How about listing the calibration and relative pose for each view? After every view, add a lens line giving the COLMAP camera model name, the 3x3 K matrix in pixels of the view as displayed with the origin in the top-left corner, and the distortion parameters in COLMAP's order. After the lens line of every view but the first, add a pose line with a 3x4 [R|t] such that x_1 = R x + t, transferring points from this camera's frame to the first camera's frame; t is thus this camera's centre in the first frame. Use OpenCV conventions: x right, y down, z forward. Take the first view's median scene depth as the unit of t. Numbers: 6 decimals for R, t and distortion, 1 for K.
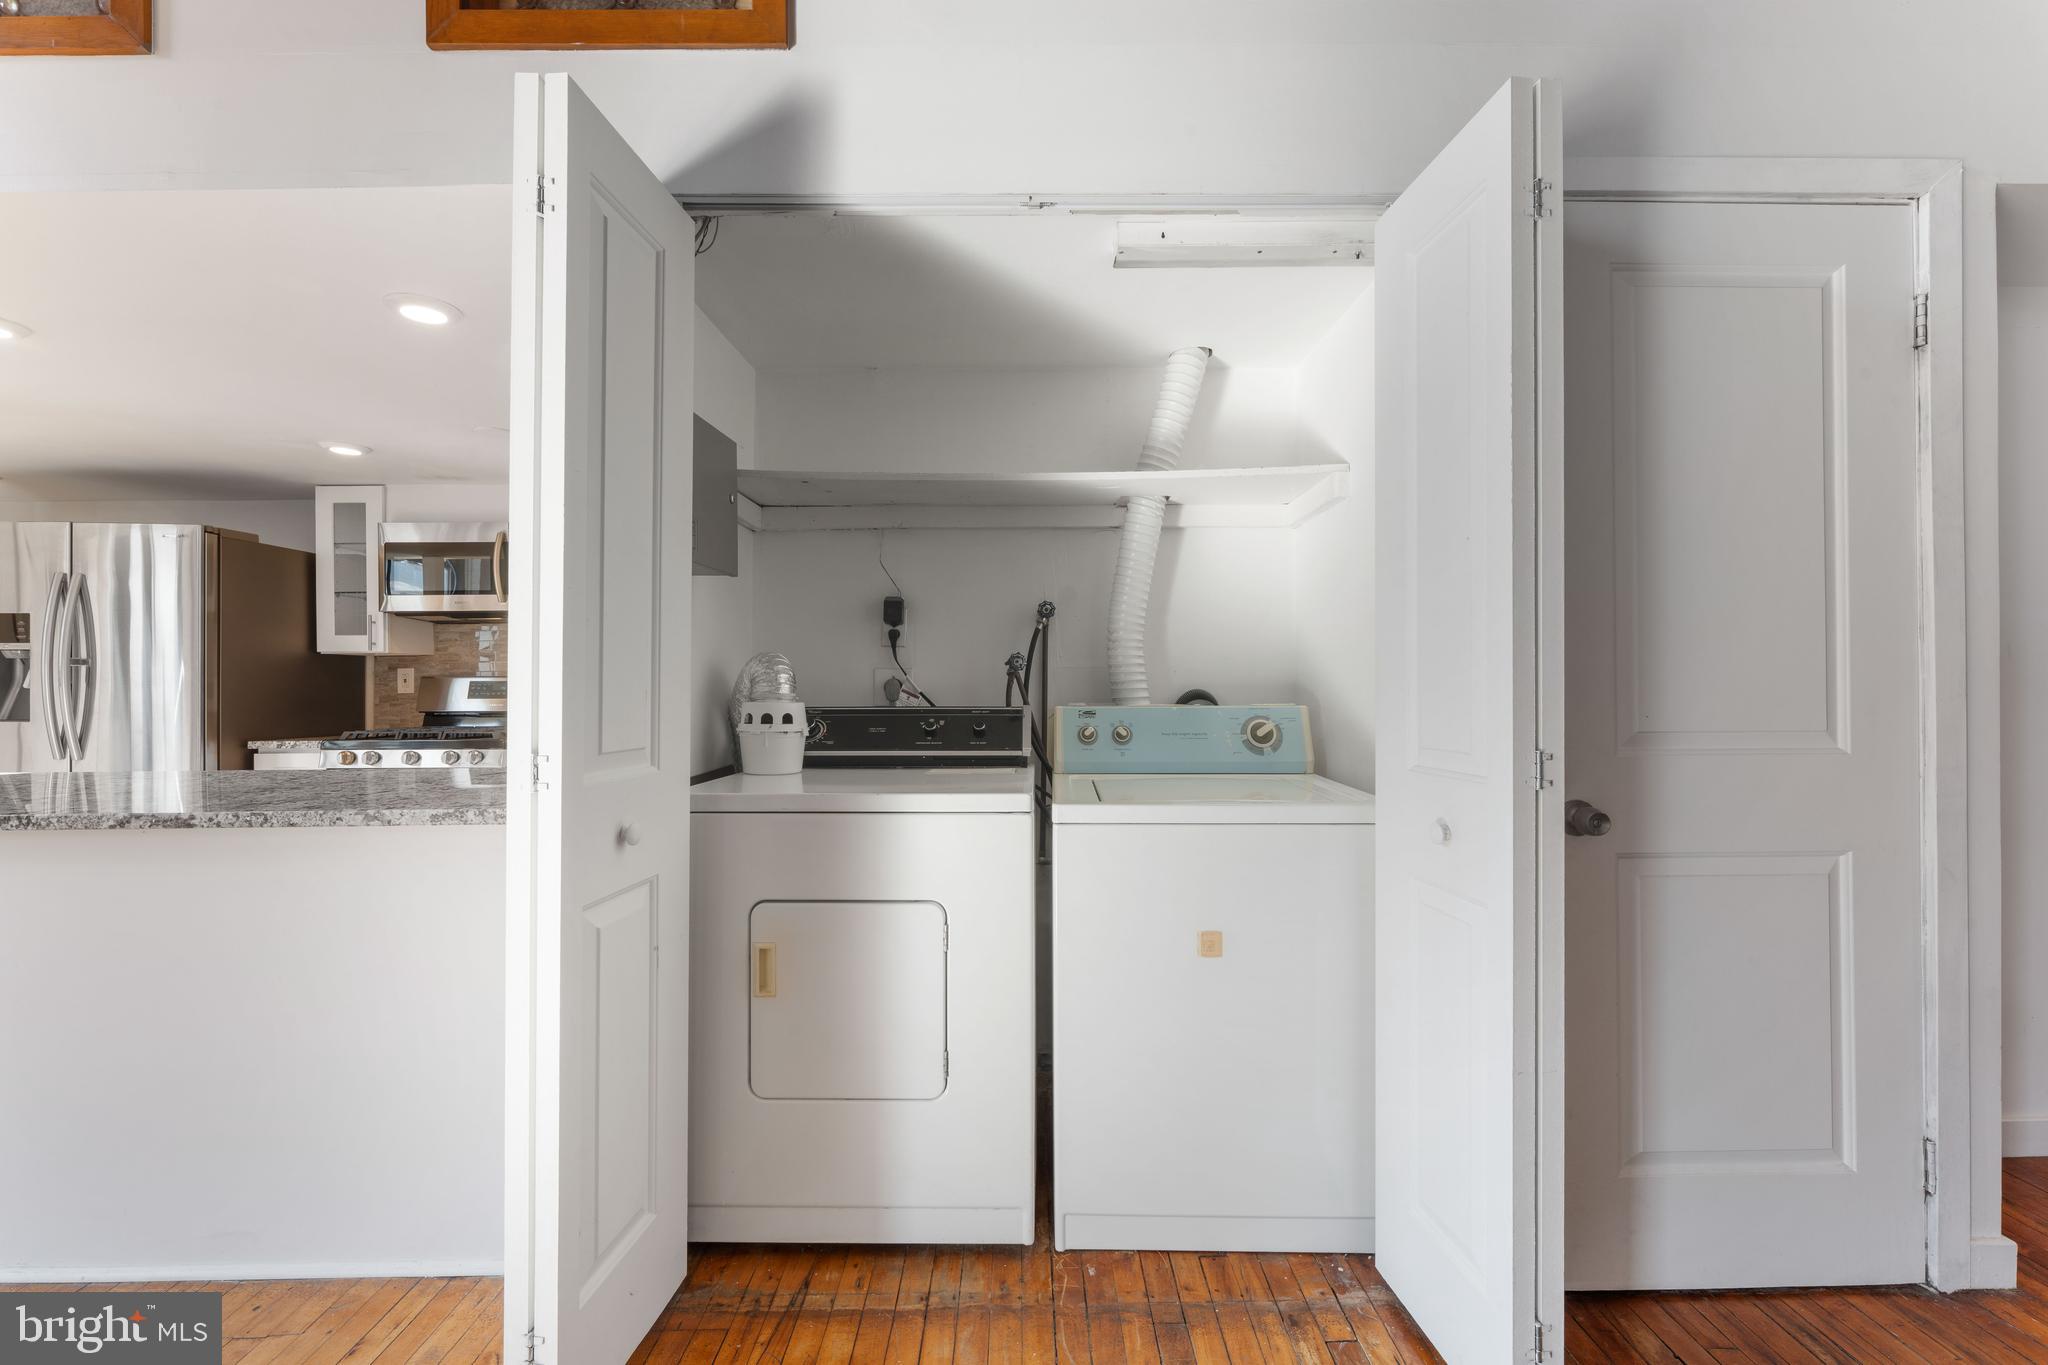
lens RADIAL K [[824.1, 0, 1051.9], [0, 824.1, 682.7], [0, 0, 1]] dist [-0.002207, 0.000125]
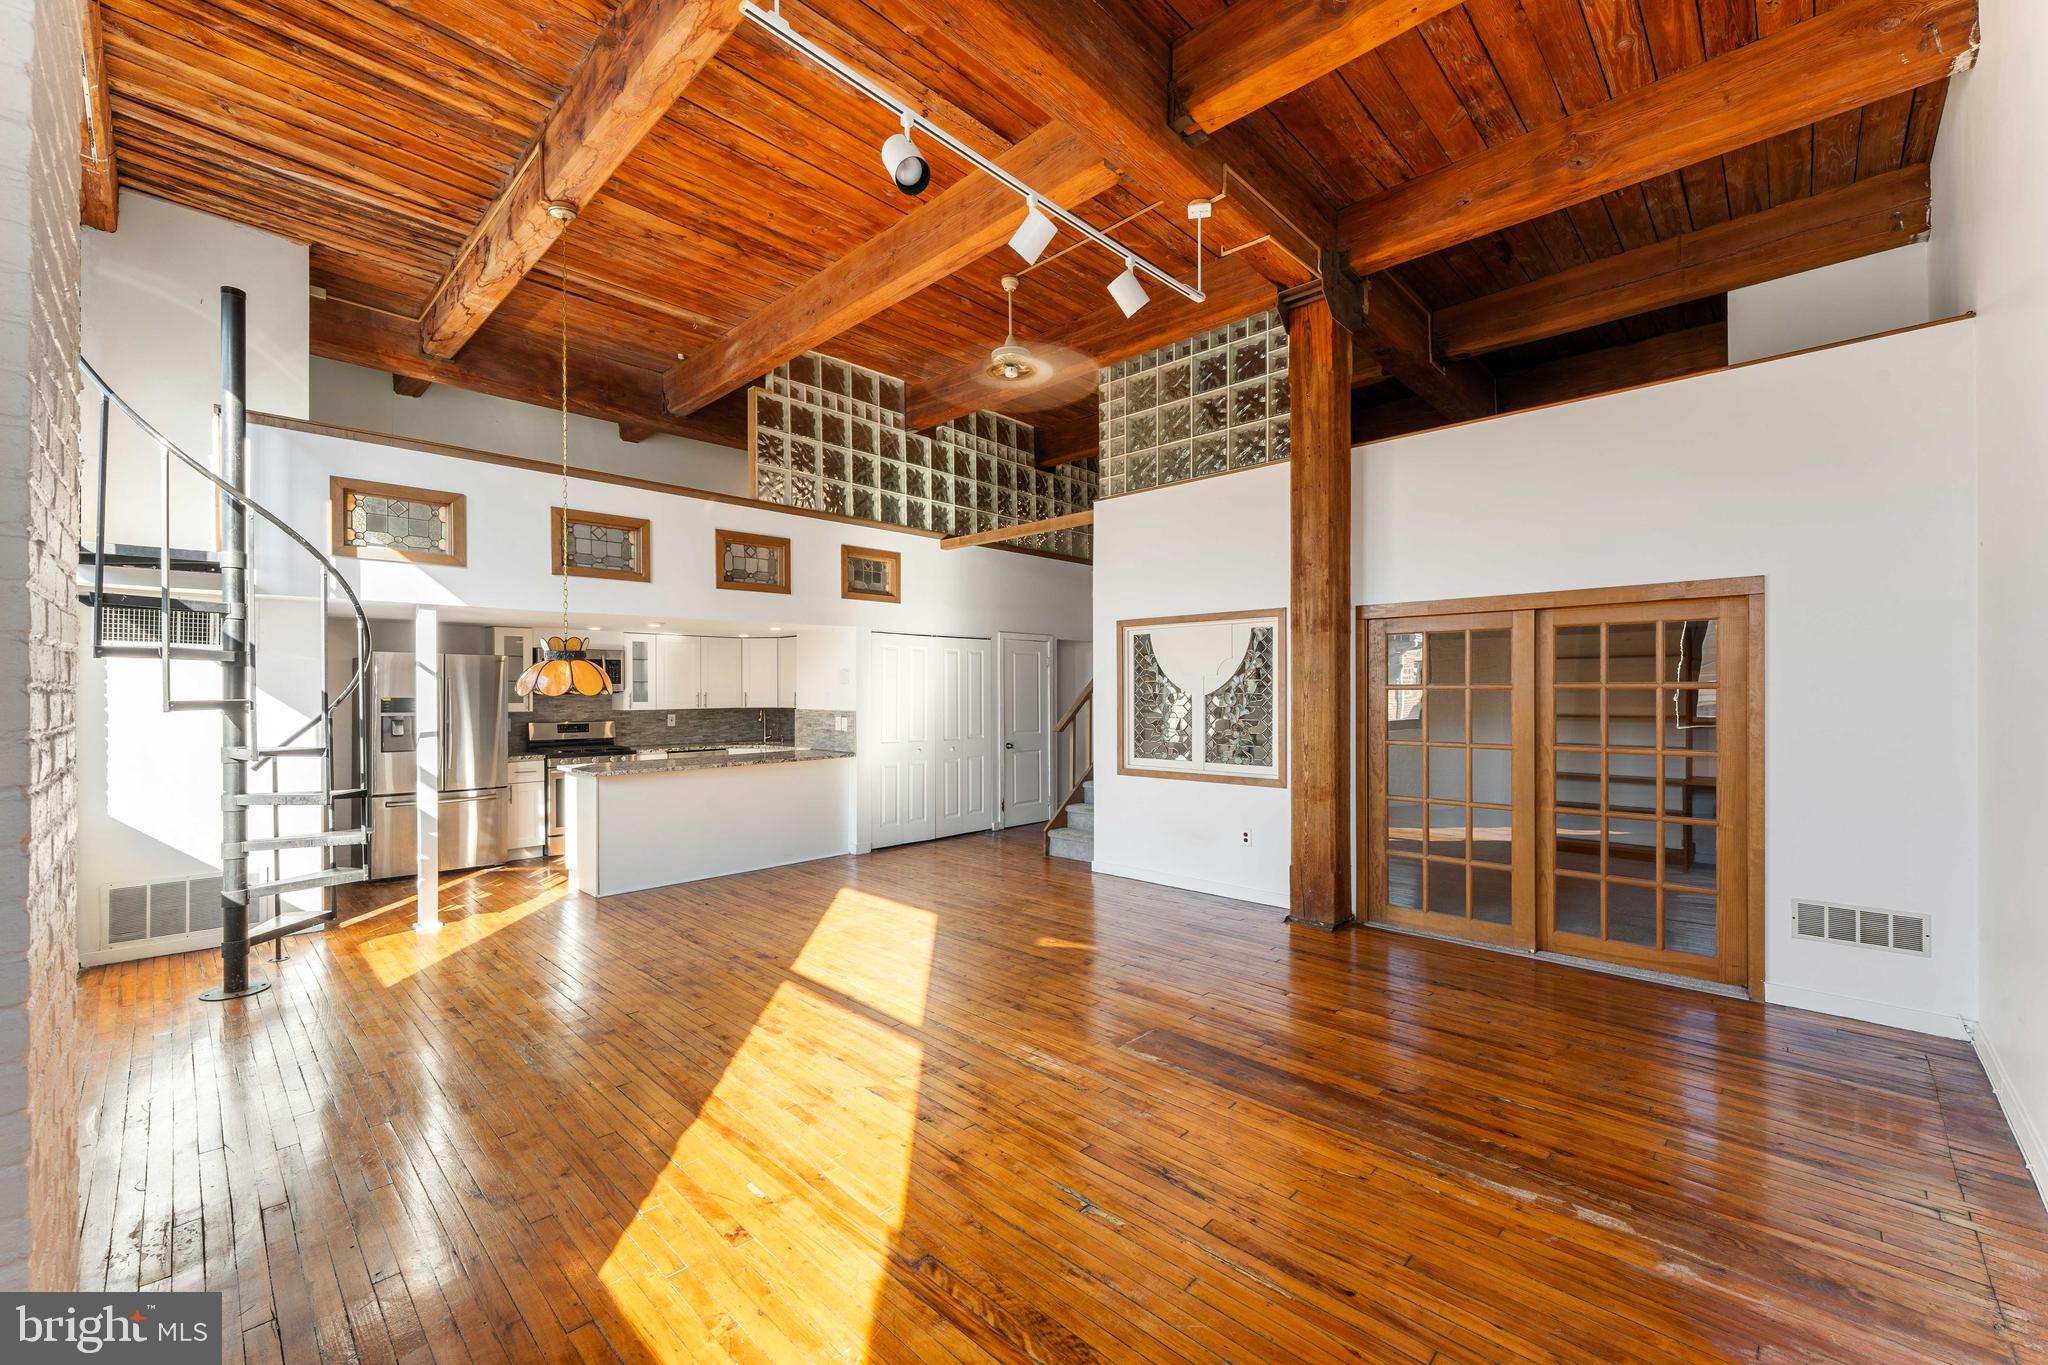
lens RADIAL K [[824.1, 0, 1023.5], [0, 824.1, 690.3], [0, 0, 1]] dist [-0.002207, 0.000125]
pose [[0.707156, 0.003926, 0.707047, -1.385220], [-0.003087, 0.999992, -0.002465, -0.087147], [-0.707051, -0.000439, 0.707162, -1.271286]]
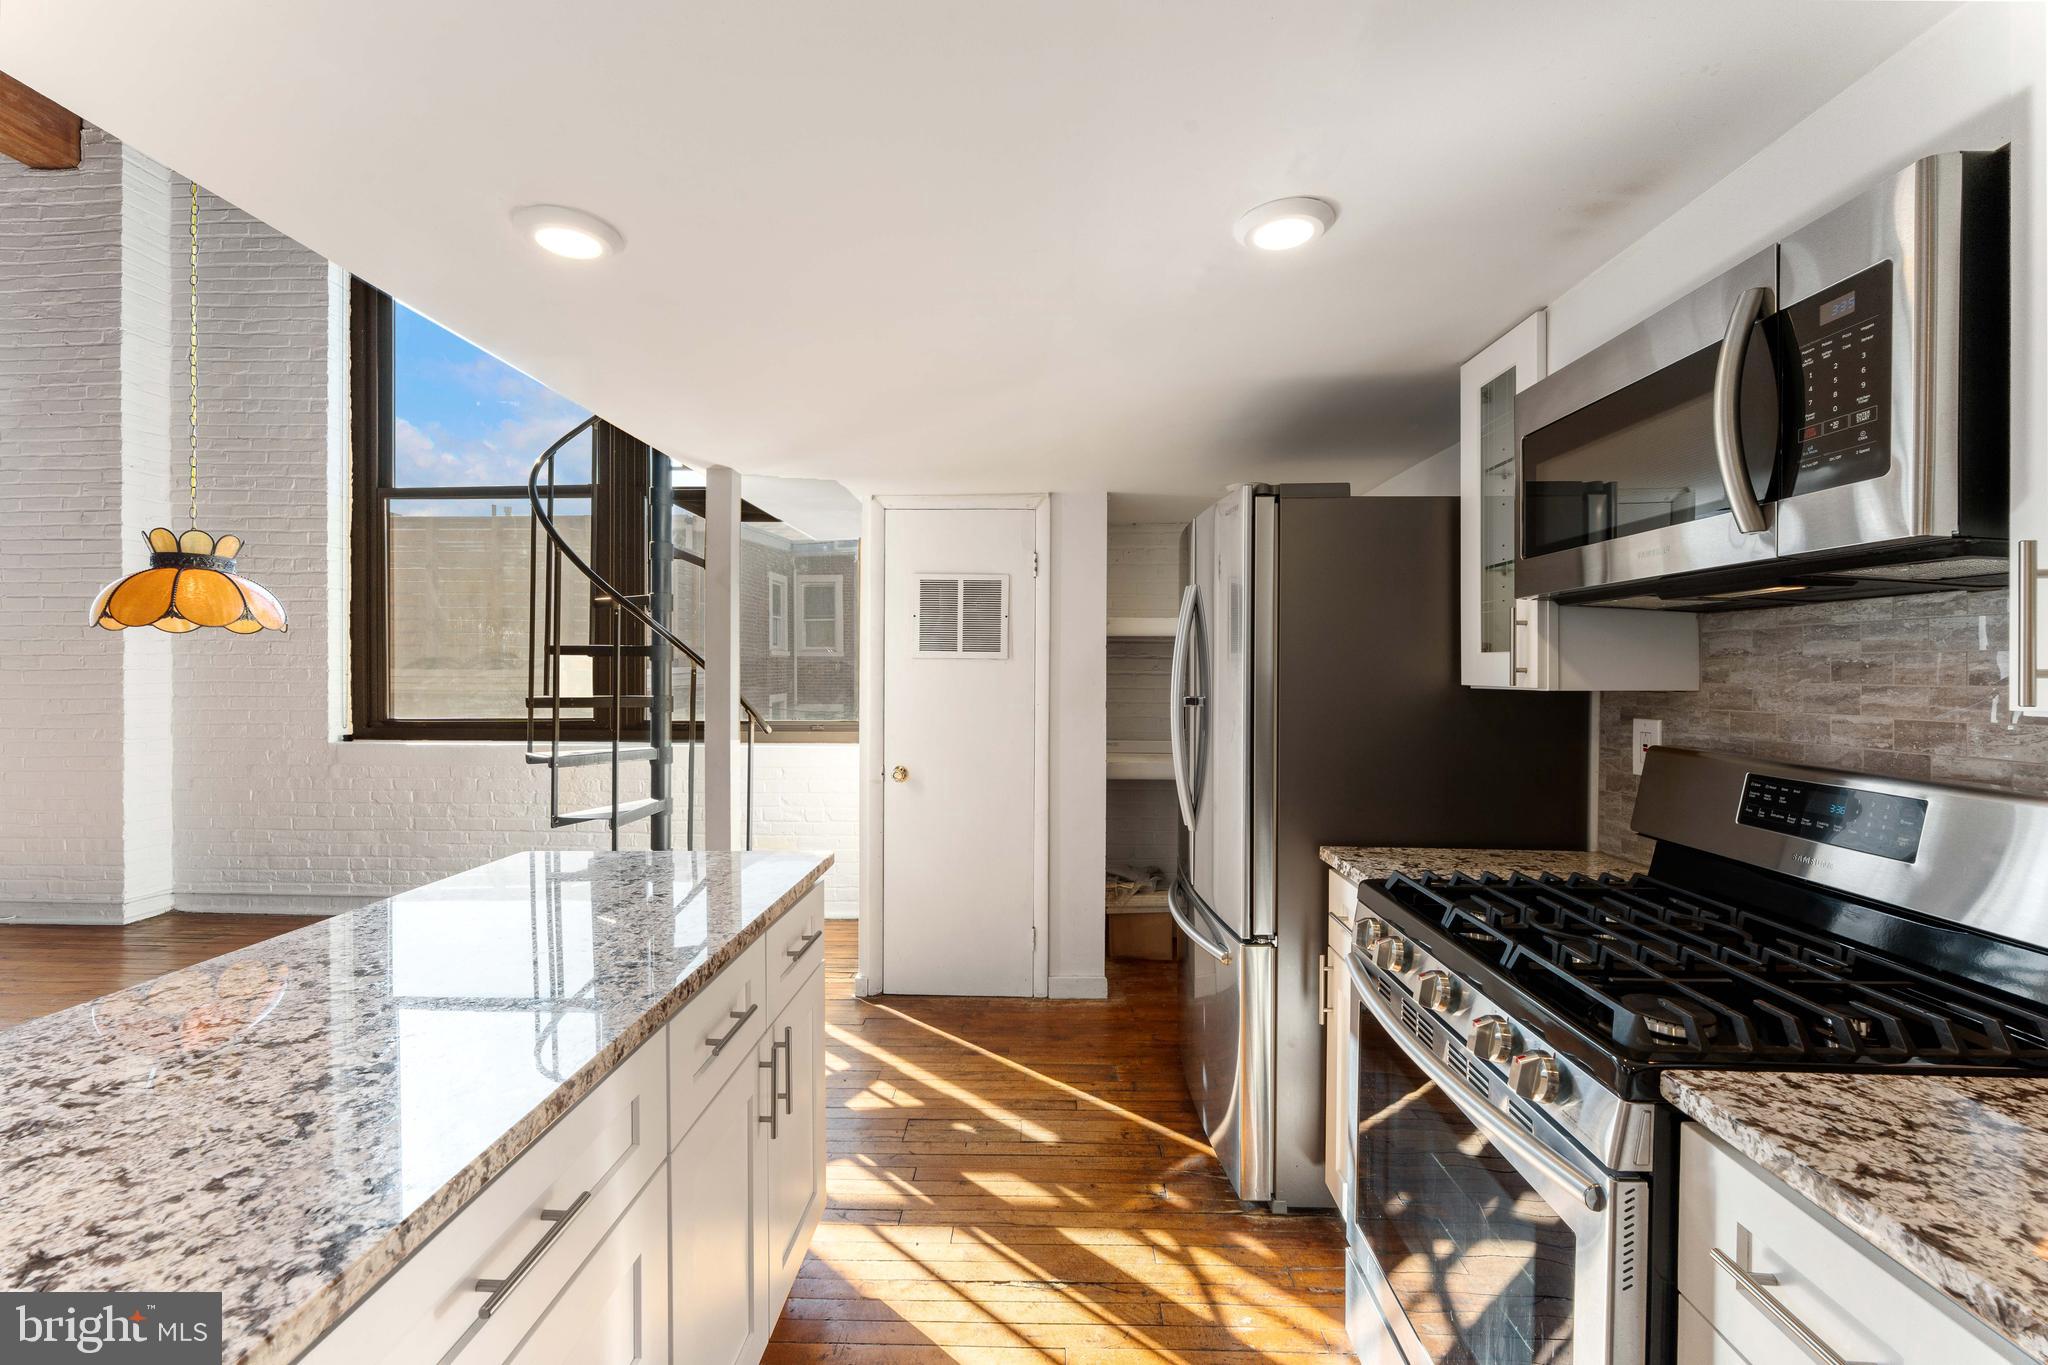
lens RADIAL K [[824.1, 0, 1006.1], [0, 824.1, 673.9], [0, 0, 1]] dist [-0.002207, 0.000125]
pose [[-0.054809, 0.012416, -0.998420, -0.358995], [0.001315, 0.999923, 0.012363, -0.051571], [0.998496, -0.000635, -0.054821, 0.742696]]
